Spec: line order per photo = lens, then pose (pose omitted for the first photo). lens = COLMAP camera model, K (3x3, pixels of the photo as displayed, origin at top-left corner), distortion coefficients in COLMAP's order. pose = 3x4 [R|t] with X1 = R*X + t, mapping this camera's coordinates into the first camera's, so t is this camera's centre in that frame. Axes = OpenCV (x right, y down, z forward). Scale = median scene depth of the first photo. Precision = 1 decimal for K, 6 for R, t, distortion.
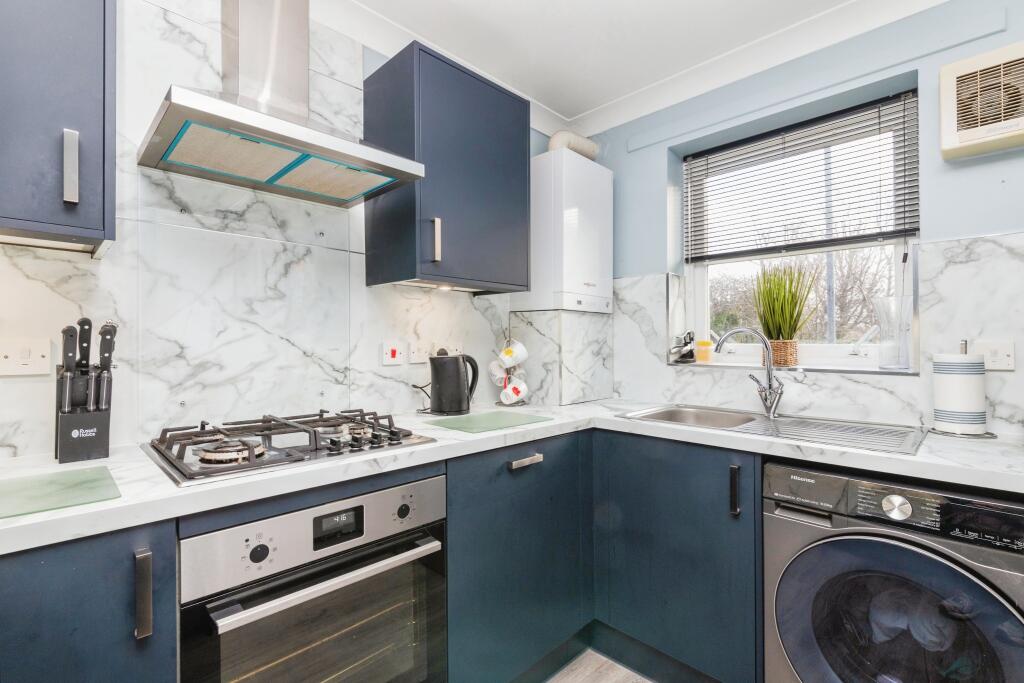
lens RADIAL K [[465.5, 0, 511.8], [0, 465.5, 341.9], [0, 0, 1]] dist [-0.004488, -0.000606]
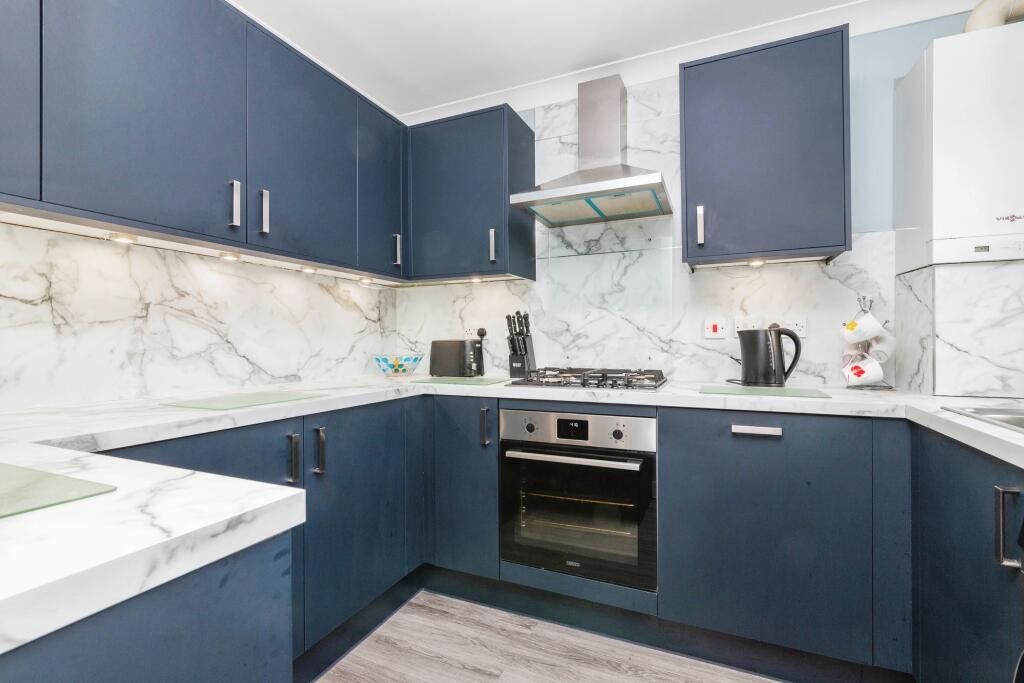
lens RADIAL K [[465.5, 0, 511.0], [0, 465.5, 342.0], [0, 0, 1]] dist [-0.004488, -0.000606]
pose [[0.344237, -0.002112, -0.938880, 0.766234], [0.007612, 0.999971, 0.000542, 0.064581], [0.938852, -0.007333, 0.344243, 0.171921]]
